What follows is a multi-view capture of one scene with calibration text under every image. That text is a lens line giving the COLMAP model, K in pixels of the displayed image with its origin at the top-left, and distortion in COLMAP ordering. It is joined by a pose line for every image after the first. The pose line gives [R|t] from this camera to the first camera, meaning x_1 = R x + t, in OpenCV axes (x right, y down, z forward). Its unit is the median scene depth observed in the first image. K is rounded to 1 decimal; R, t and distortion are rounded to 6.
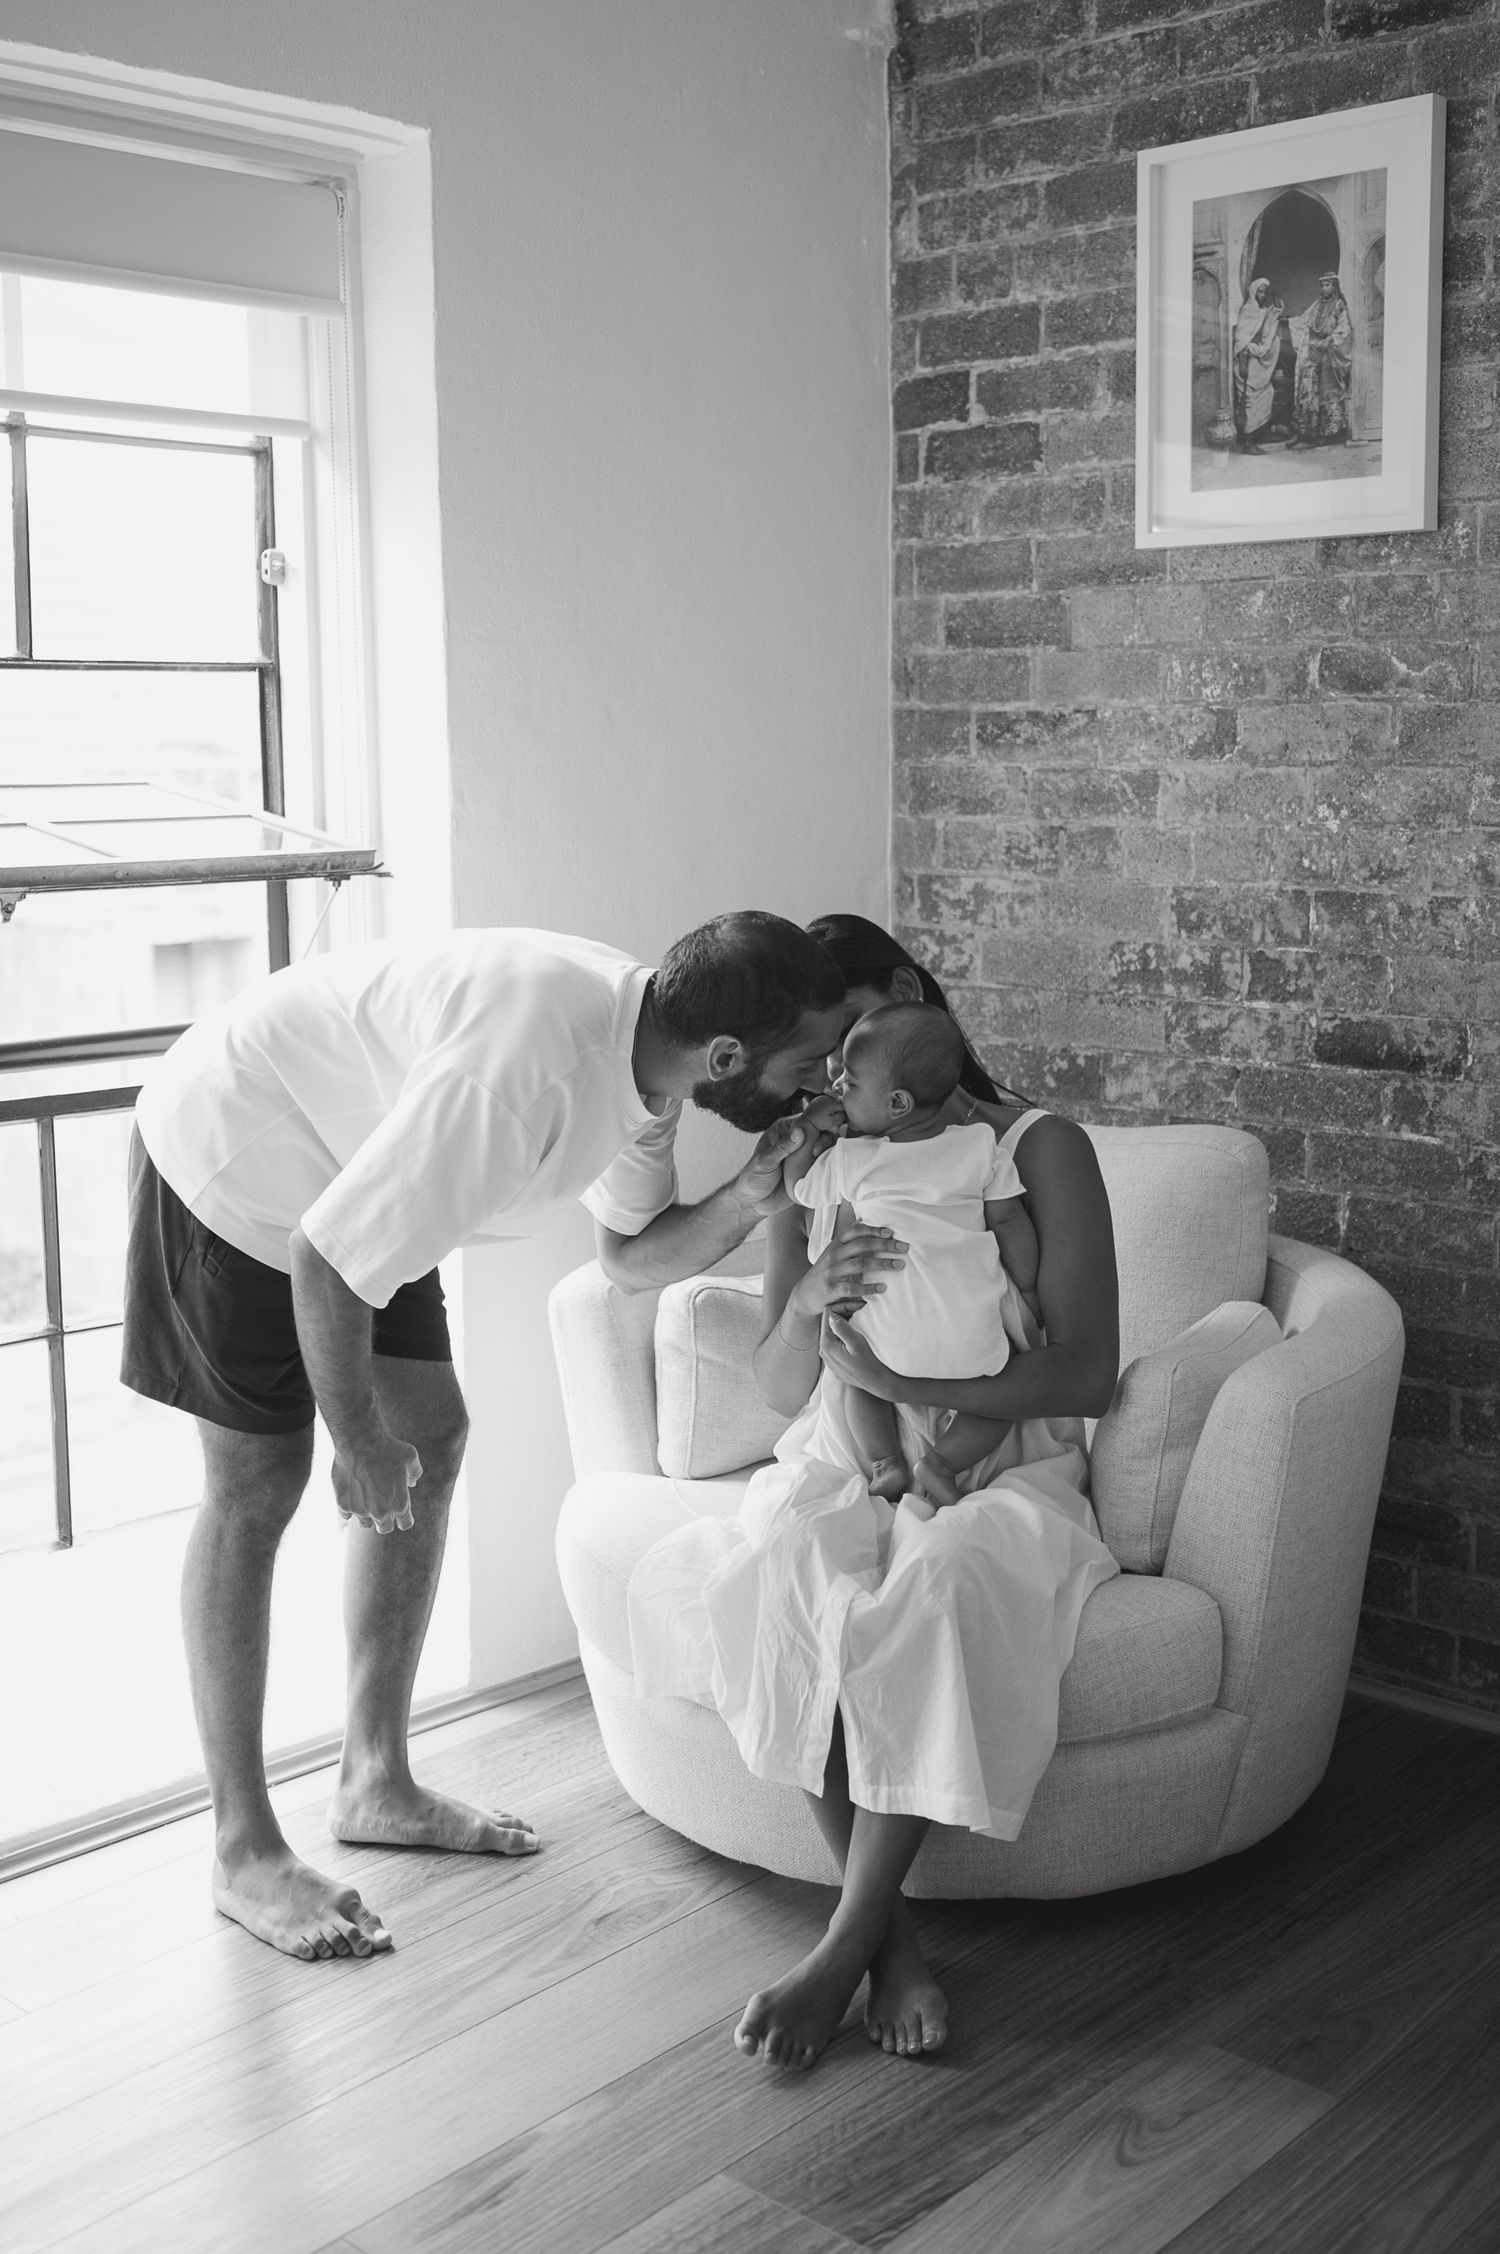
lens RADIAL K [[2544.8, 0, 749.9], [0, 2544.8, 1123.7], [0, 0, 1]] dist [0.003951, 0.000000]
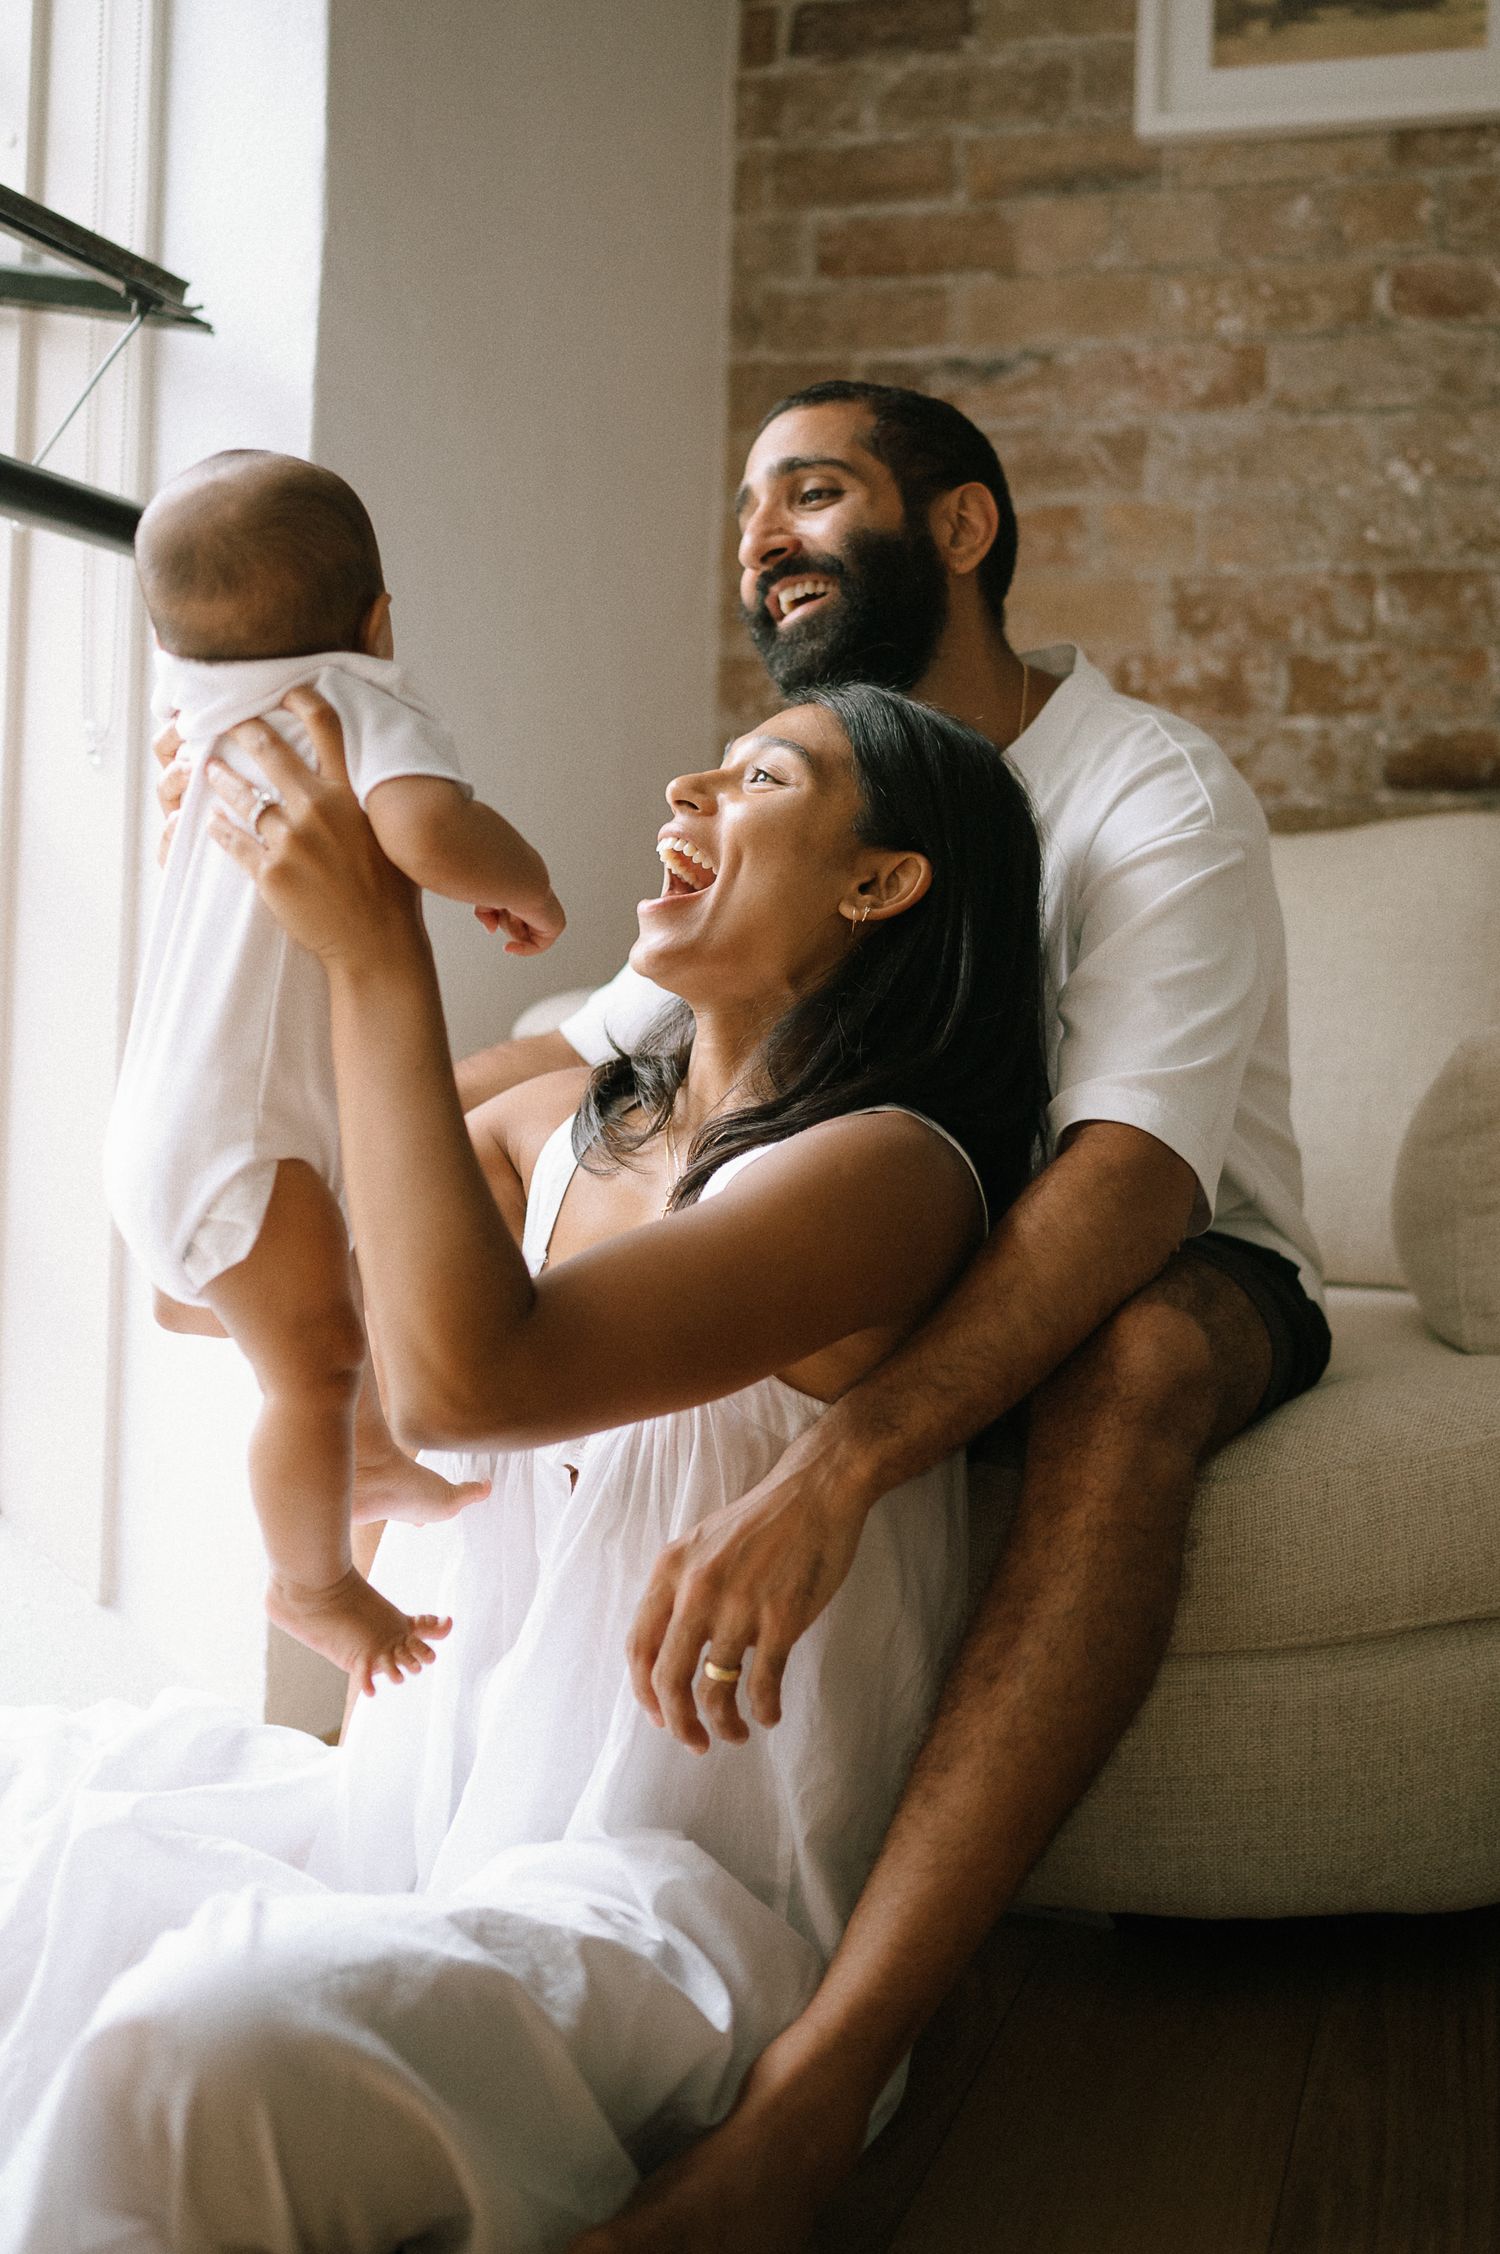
lens RADIAL K [[2544.8, 0, 752.1], [0, 2544.8, 1132.3], [0, 0, 1]] dist [0.003951, 0.000000]
pose [[0.893047, 0.044619, 0.447745, -0.283434], [0.025827, 0.988348, -0.150005, 0.184852], [-0.449221, 0.145526, 0.881489, 0.416925]]
